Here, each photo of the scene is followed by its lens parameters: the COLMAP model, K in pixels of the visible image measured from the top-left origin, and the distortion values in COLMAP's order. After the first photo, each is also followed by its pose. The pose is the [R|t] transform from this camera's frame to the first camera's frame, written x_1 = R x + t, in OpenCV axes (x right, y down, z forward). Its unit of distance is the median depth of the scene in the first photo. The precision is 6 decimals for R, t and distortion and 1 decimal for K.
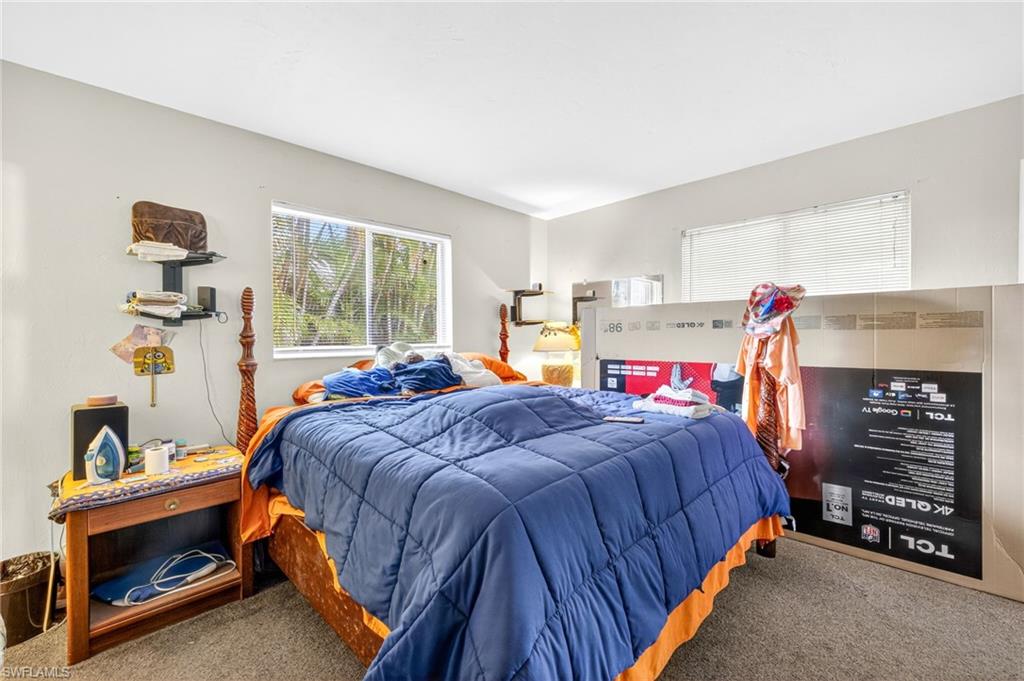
lens RADIAL K [[423.9, 0, 510.1], [0, 423.9, 340.2], [0, 0, 1]] dist [0.009732, -0.003363]
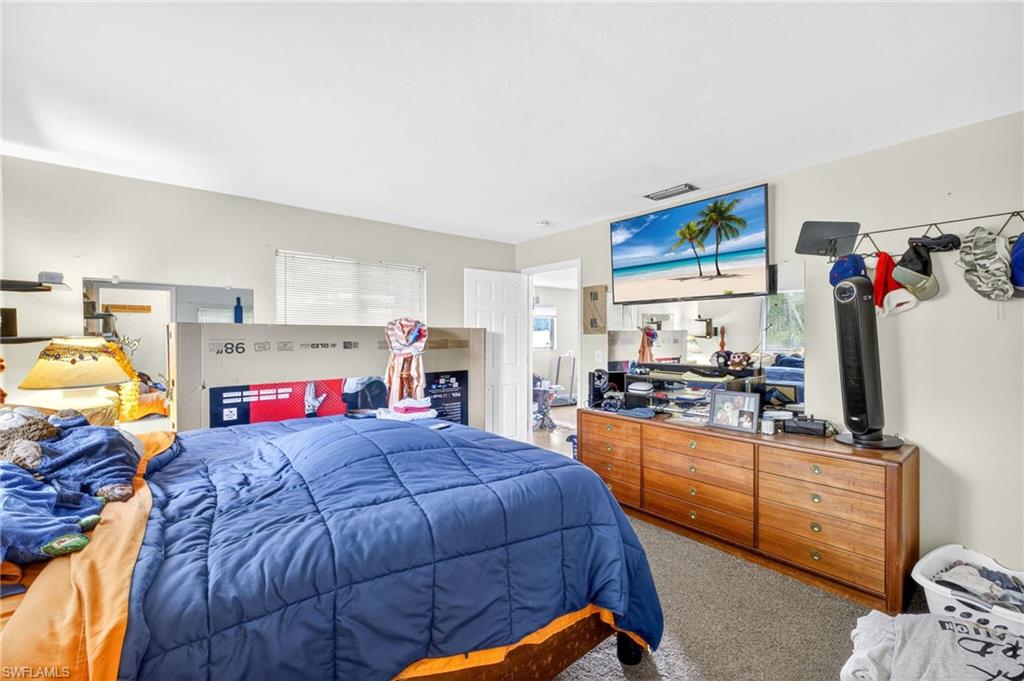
lens RADIAL K [[423.9, 0, 510.1], [0, 423.9, 340.2], [0, 0, 1]] dist [0.009732, -0.003363]
pose [[0.094974, -0.002281, 0.995477, -0.589116], [0.010810, 0.999941, 0.001260, -0.043918], [-0.995421, 0.010642, 0.094994, 0.399445]]
